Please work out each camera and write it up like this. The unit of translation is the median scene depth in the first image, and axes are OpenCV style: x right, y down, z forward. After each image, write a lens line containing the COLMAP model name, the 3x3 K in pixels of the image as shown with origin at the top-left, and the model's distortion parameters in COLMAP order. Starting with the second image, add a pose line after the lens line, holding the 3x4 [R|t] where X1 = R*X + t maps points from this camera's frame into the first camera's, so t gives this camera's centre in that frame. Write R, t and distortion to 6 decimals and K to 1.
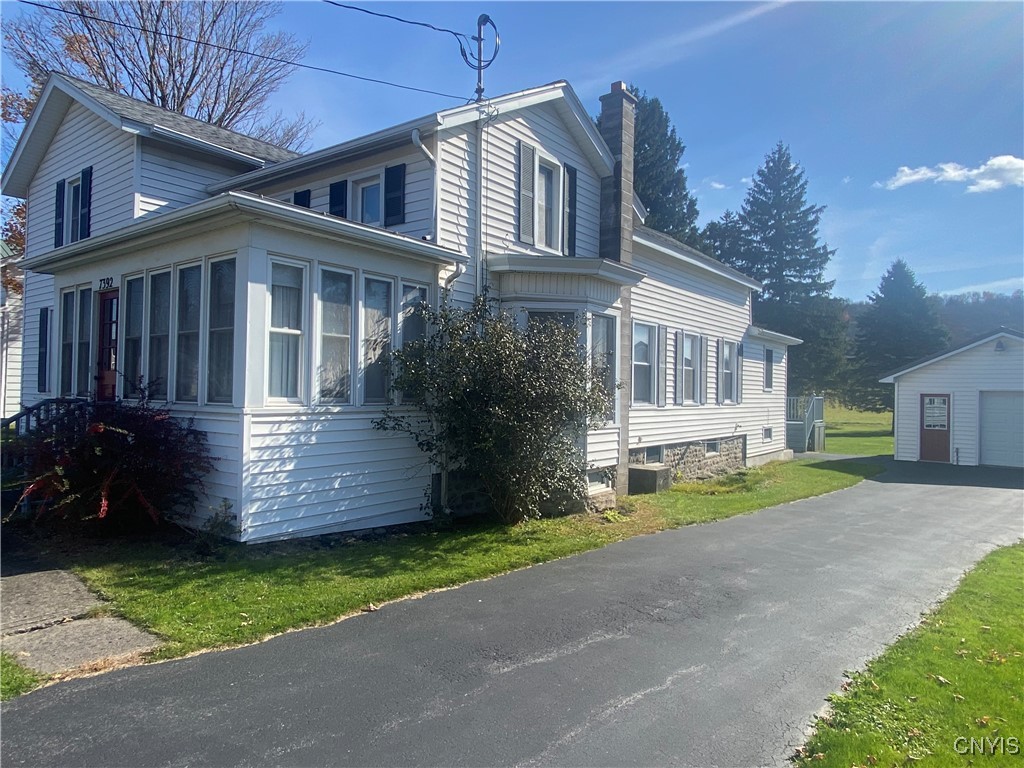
lens RADIAL K [[658.5, 0, 519.6], [0, 658.5, 388.6], [0, 0, 1]] dist [0.032842, -0.033461]
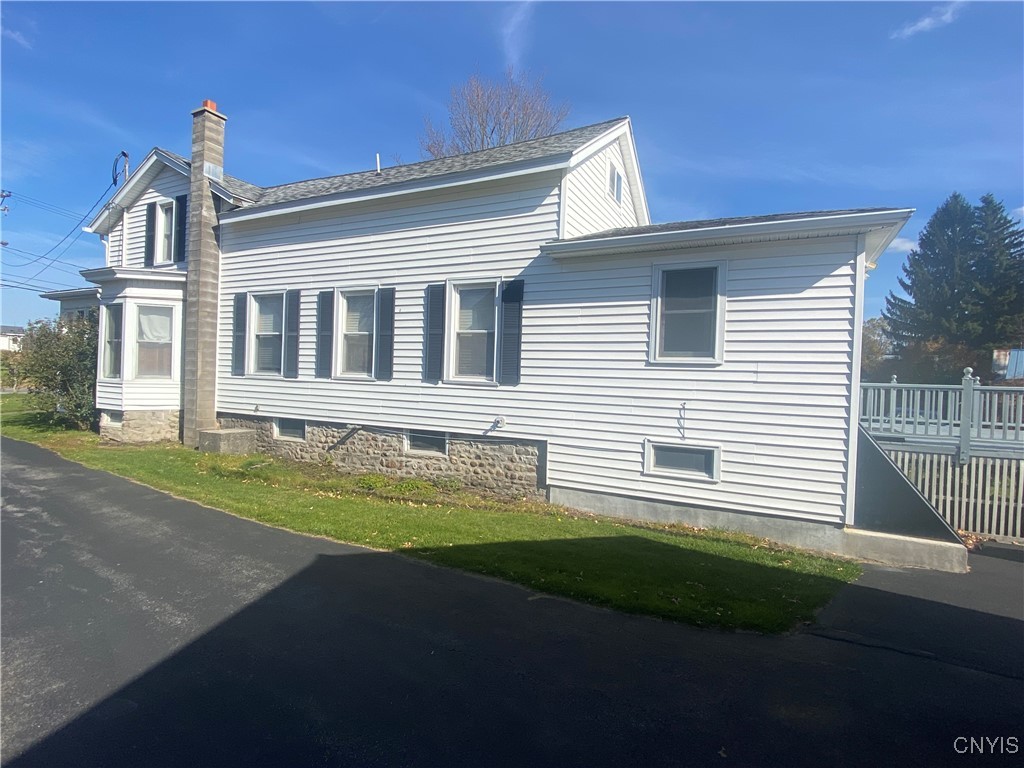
lens RADIAL K [[515.5, 0, 512.6], [0, 515.5, 385.4], [0, 0, 1]] dist [-0.001508, -0.000226]
pose [[0.187759, 0.006292, -0.982195, 1.164625], [-0.023682, 0.999718, 0.001878, 0.034809], [0.981930, 0.022908, 0.187855, 1.374346]]
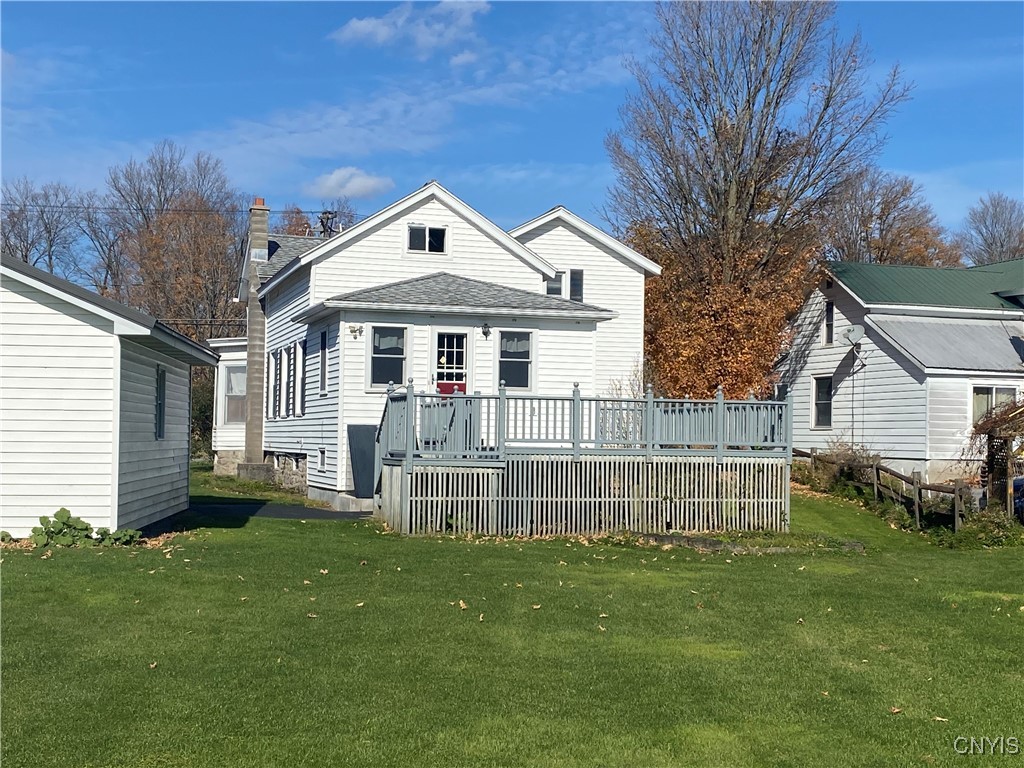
lens RADIAL K [[1506.5, 0, 516.7], [0, 1506.5, 384.9], [0, 0, 1]] dist [0.111446, 0.000000]
pose [[-0.587386, -0.049095, -0.807816, 2.522105], [-0.013820, 0.998621, -0.050643, 0.115257], [0.809189, -0.018583, -0.587255, 3.454800]]
